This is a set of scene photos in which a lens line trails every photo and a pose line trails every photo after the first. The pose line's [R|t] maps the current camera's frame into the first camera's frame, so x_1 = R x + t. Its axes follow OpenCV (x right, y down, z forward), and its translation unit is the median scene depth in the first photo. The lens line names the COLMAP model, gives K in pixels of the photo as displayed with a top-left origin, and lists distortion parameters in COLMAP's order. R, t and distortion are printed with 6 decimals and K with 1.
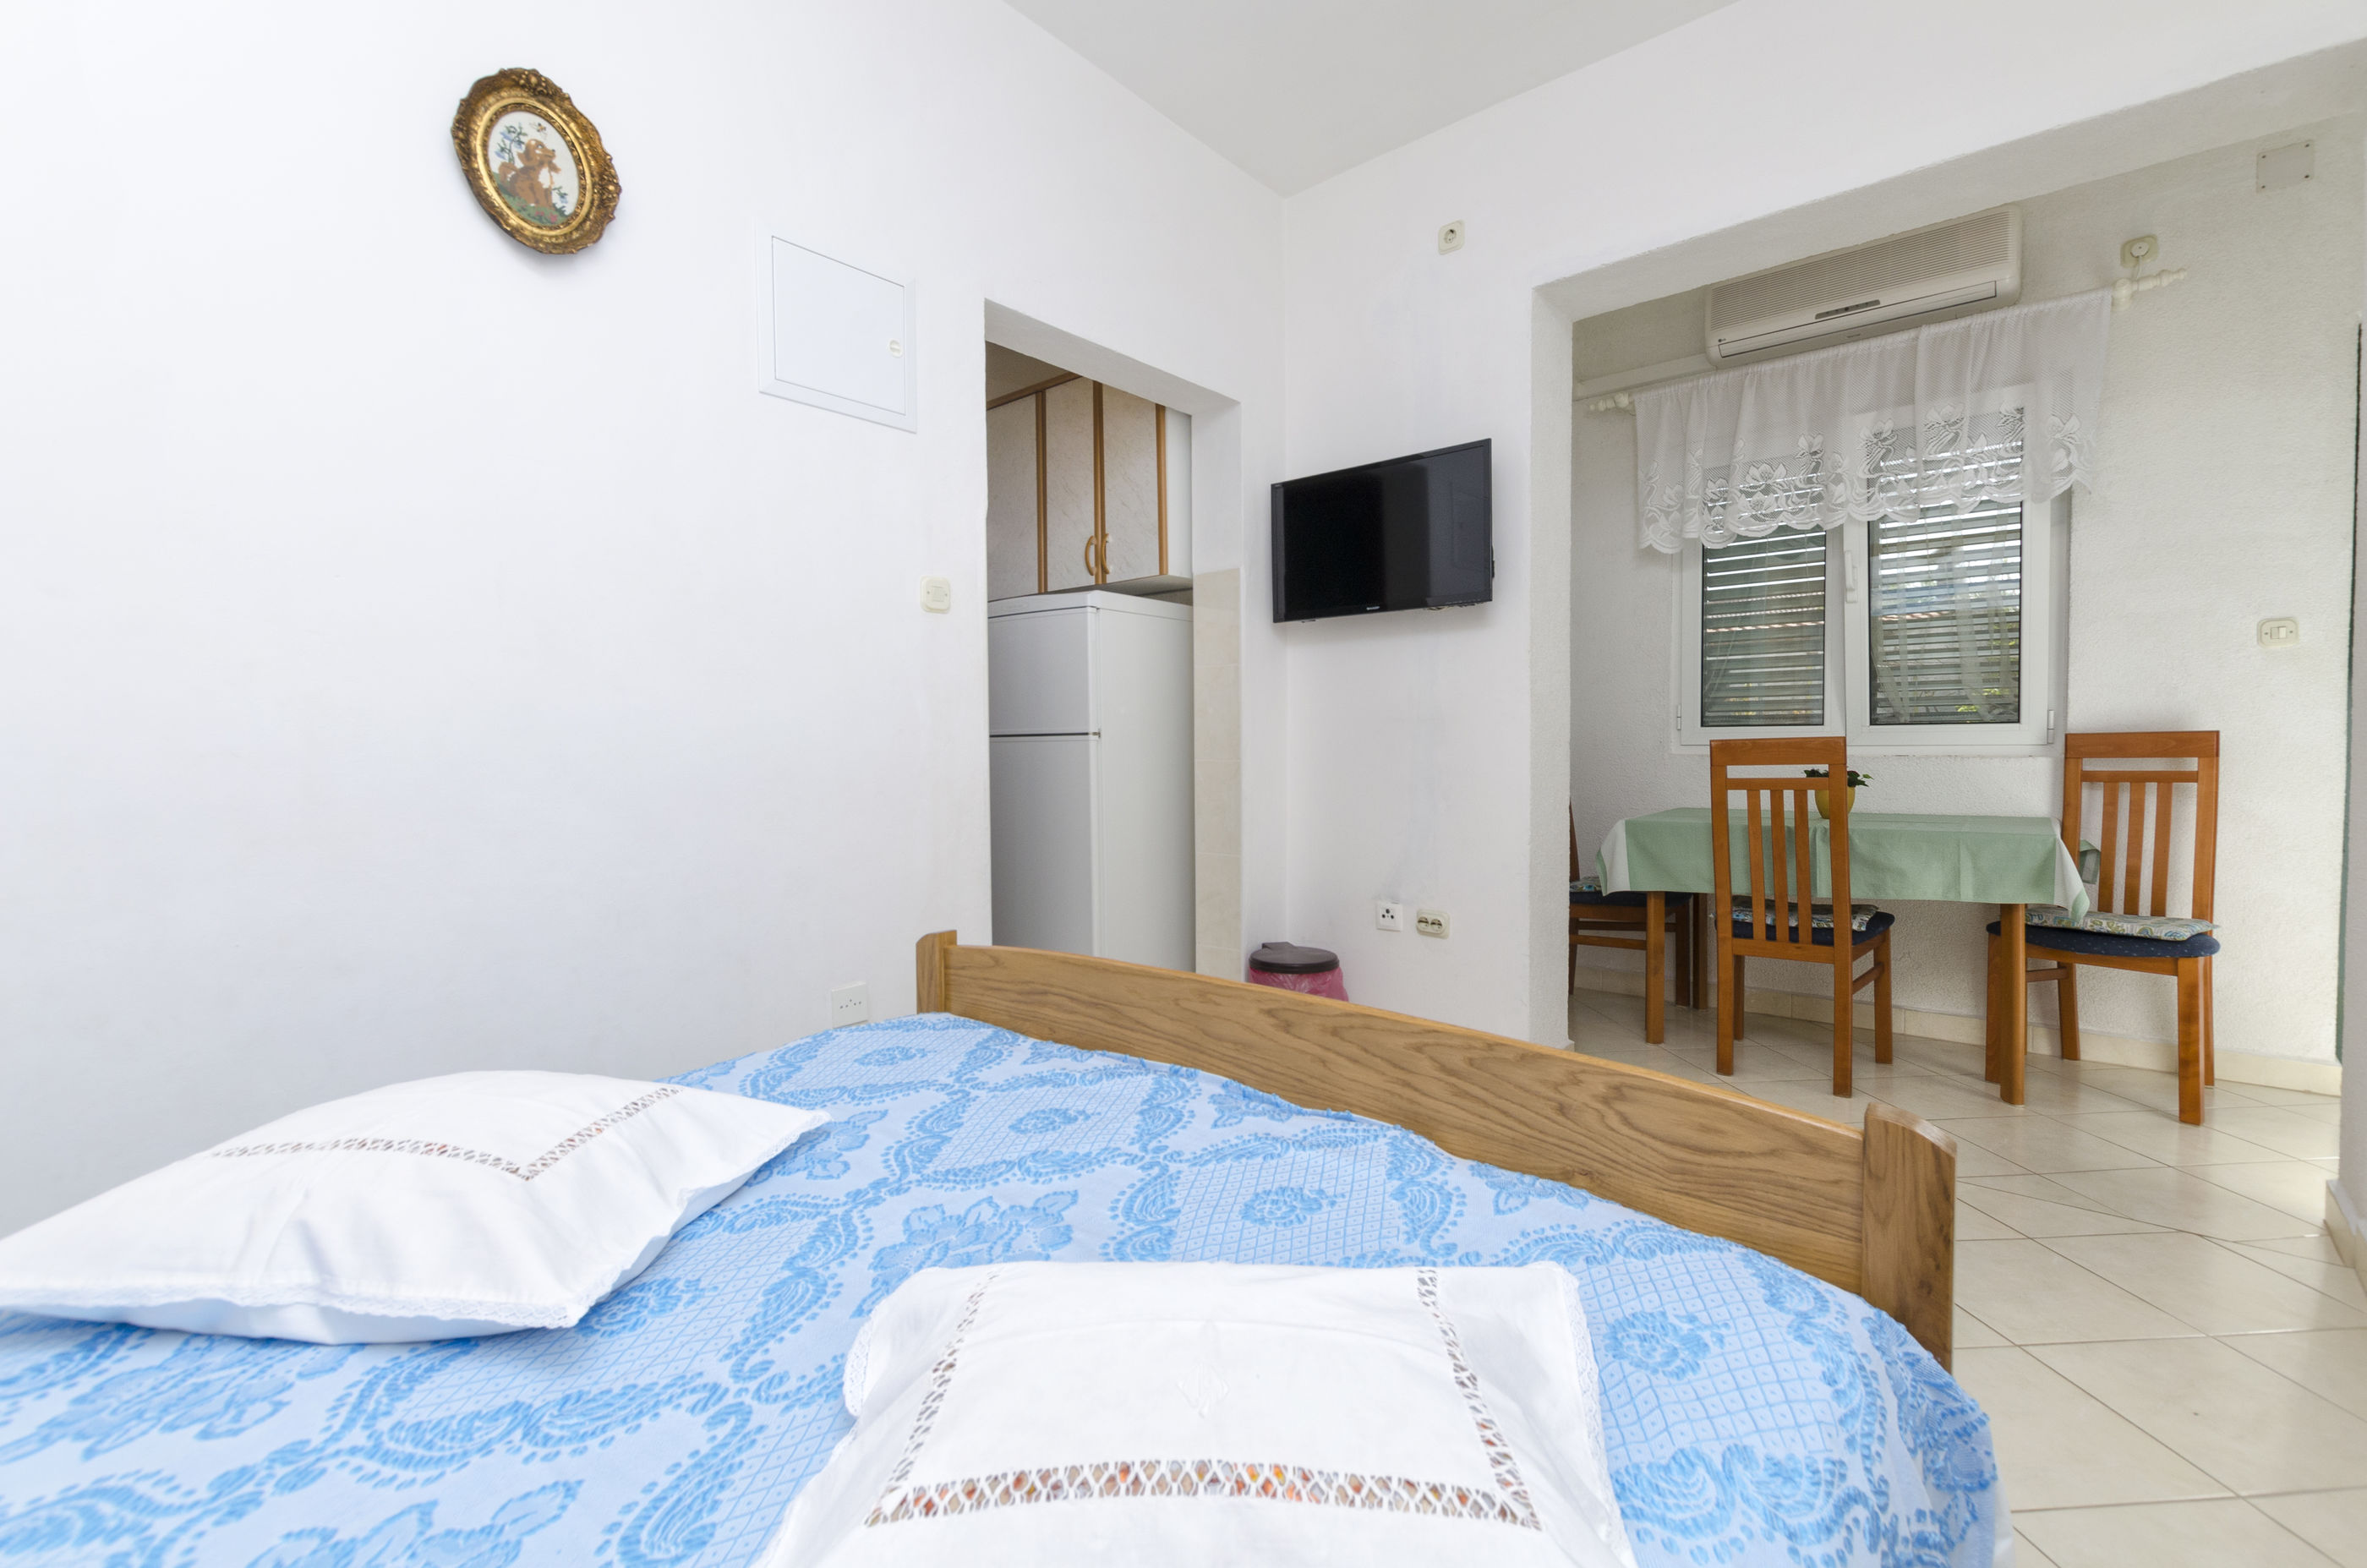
lens RADIAL K [[1022.6, 0, 1185.2], [0, 1022.6, 764.5], [0, 0, 1]] dist [0.003655, -0.000028]
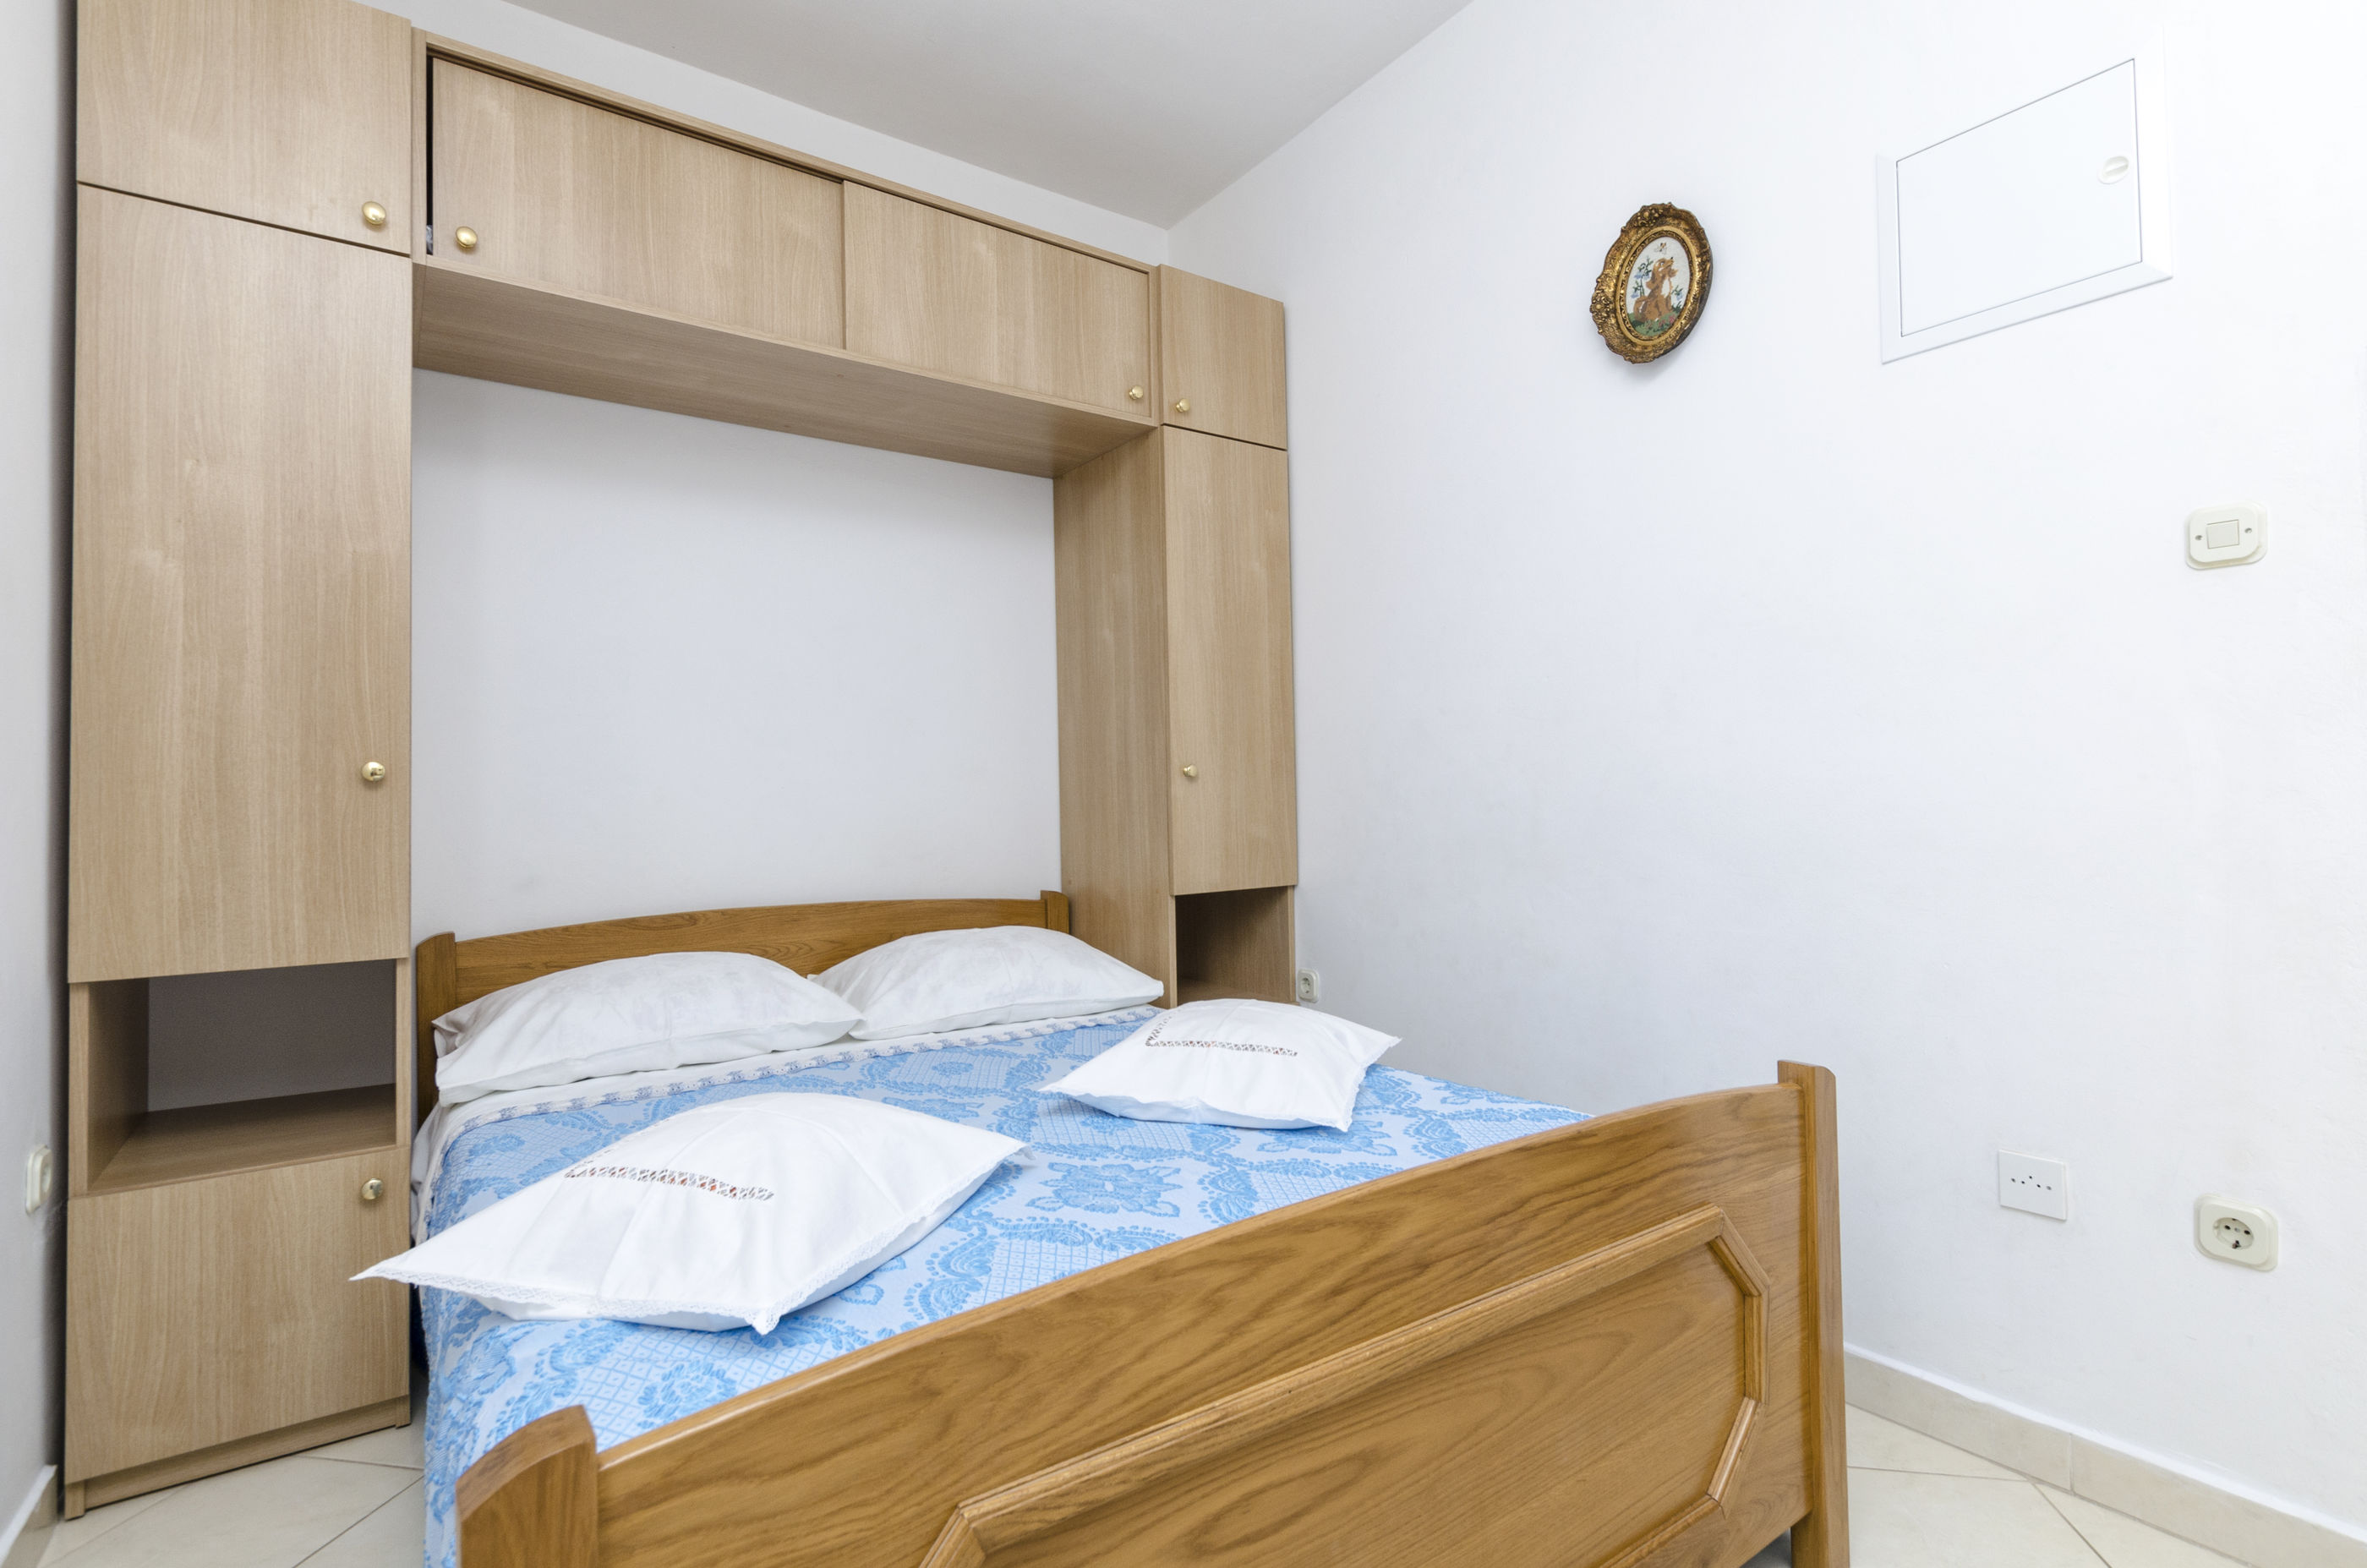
lens RADIAL K [[1126.2, 0, 1192.8], [0, 1126.2, 771.0], [0, 0, 1]] dist [0.000542, -0.000115]
pose [[-0.237209, -0.005434, -0.971443, 1.062565], [-0.003291, 0.999983, -0.004790, -0.069366], [0.971453, 0.002061, -0.237223, 1.251060]]
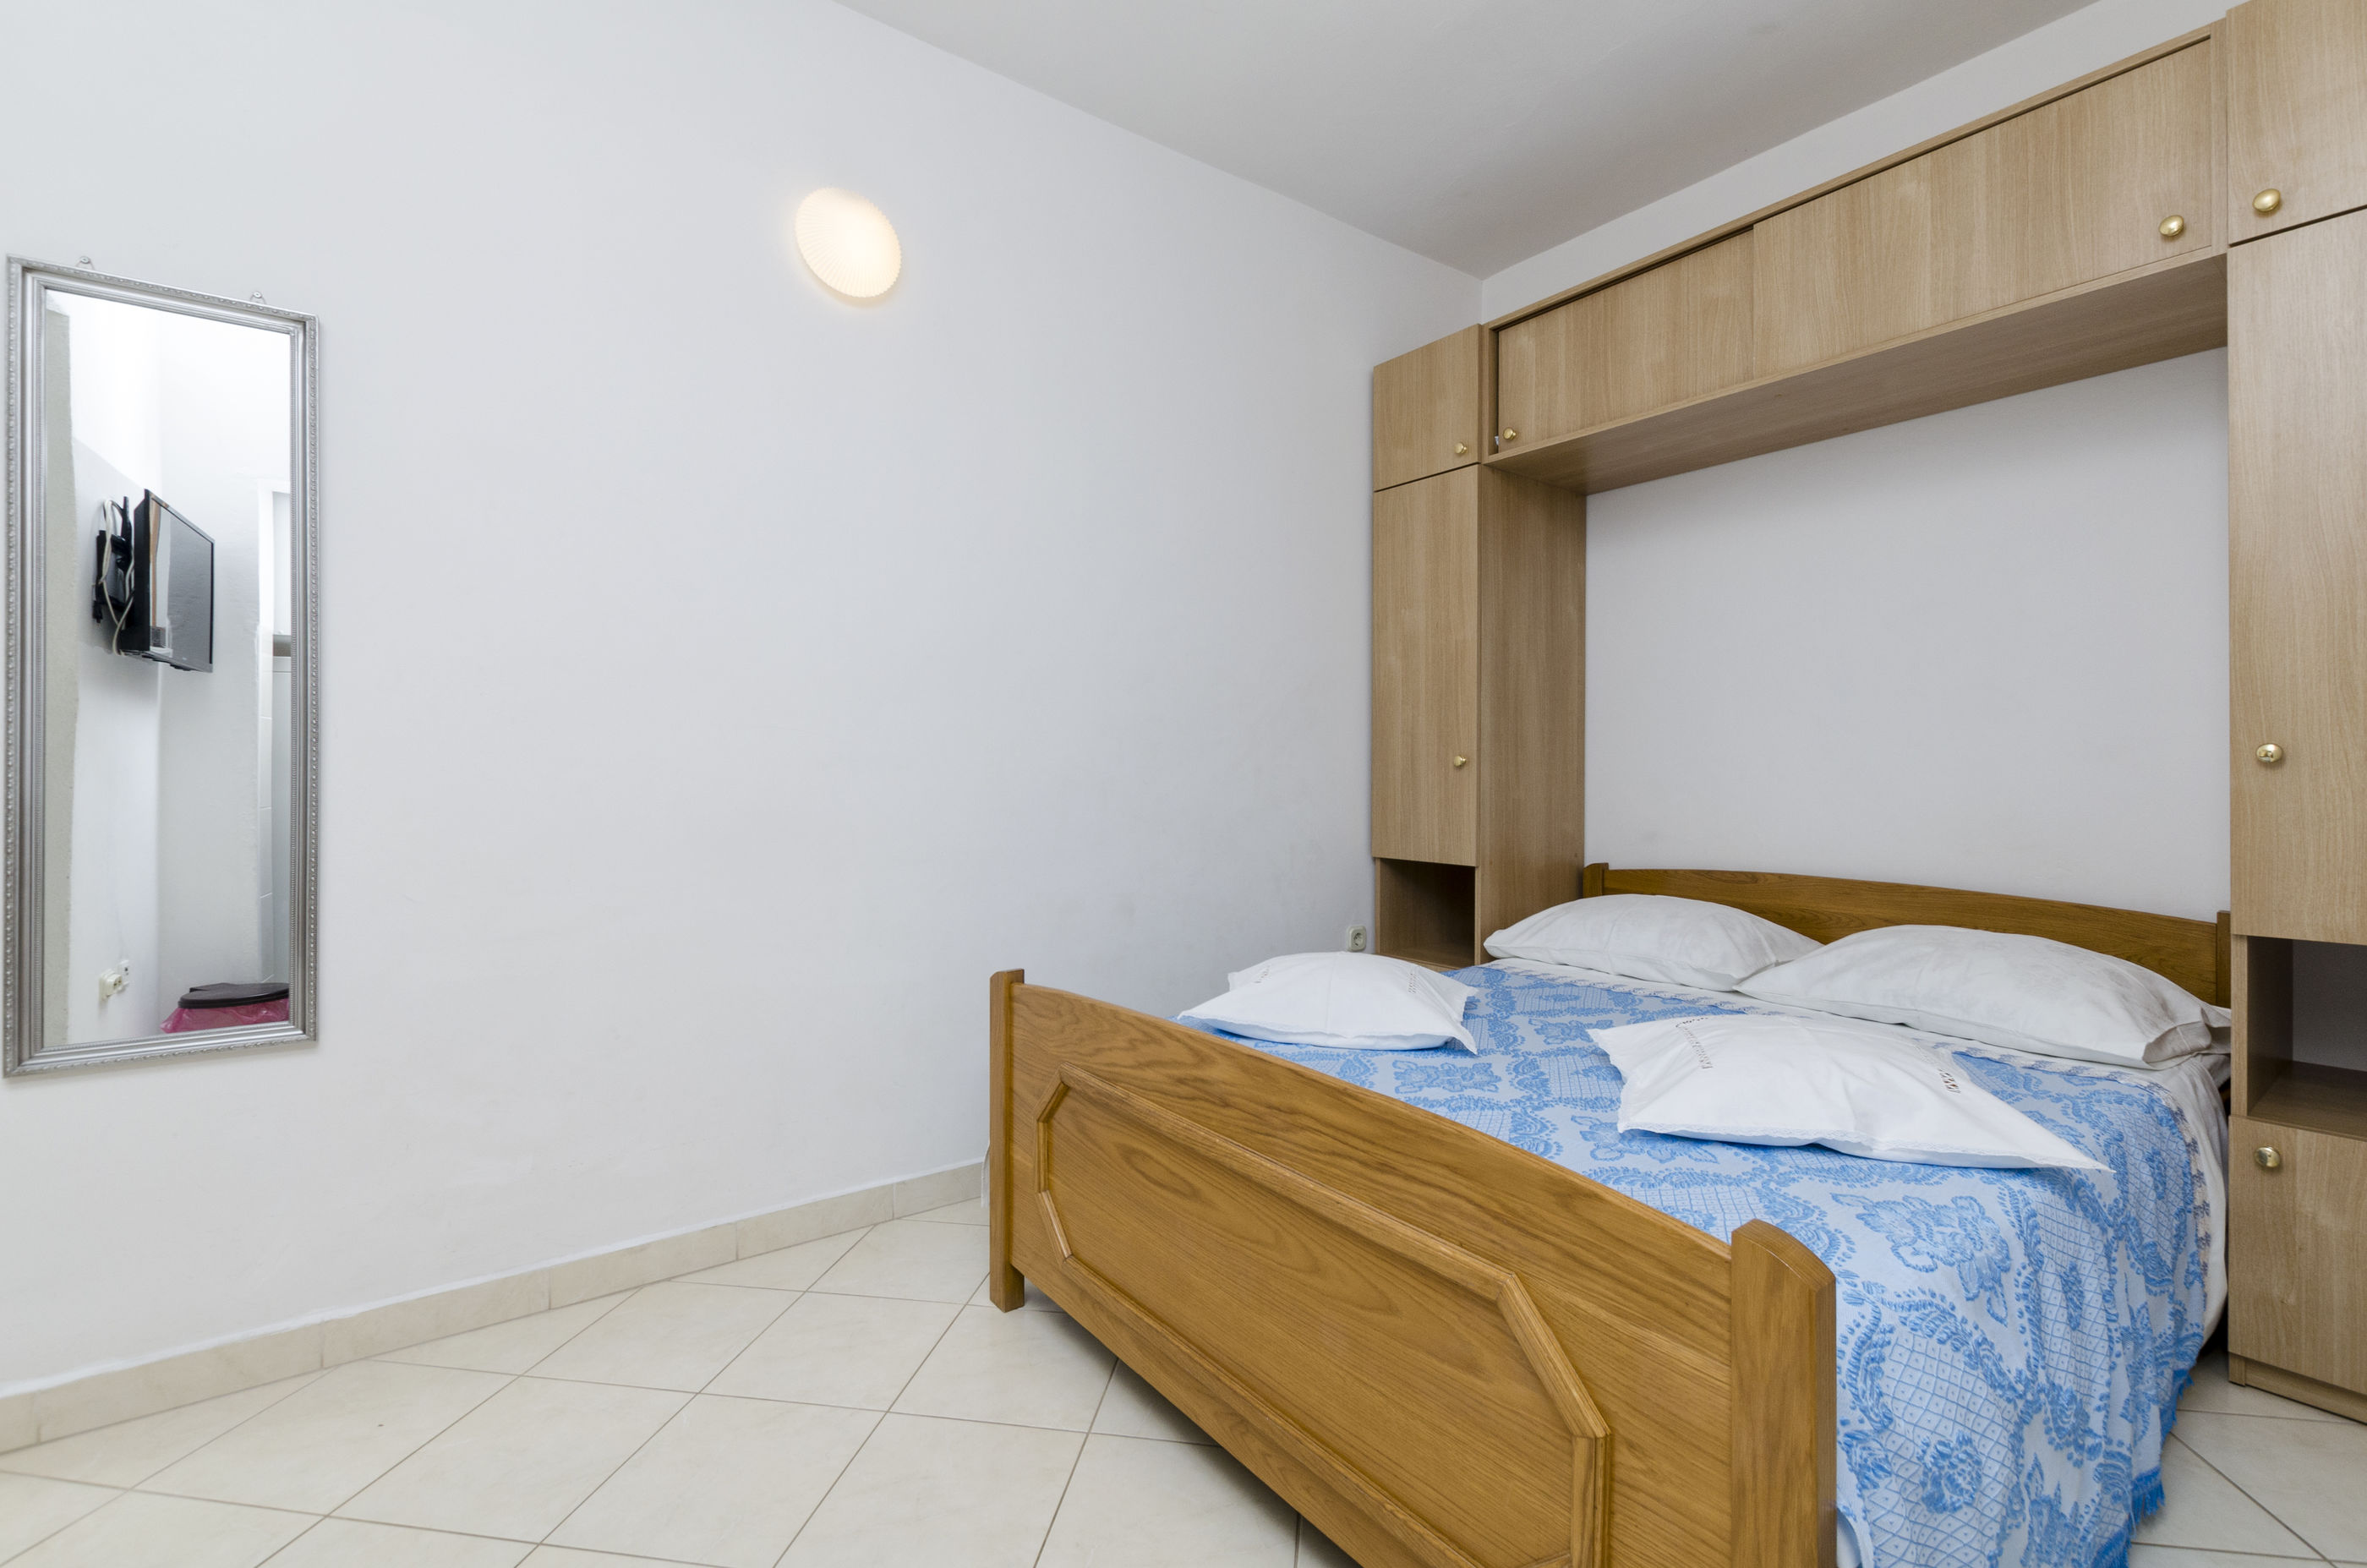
lens RADIAL K [[1022.6, 0, 1188.5], [0, 1022.6, 777.9], [0, 0, 1]] dist [0.003655, -0.000028]
pose [[-0.975447, 0.010122, 0.220002, -0.135783], [0.016433, 0.999504, 0.026875, -0.112275], [-0.219621, 0.029830, -0.975129, 2.478525]]
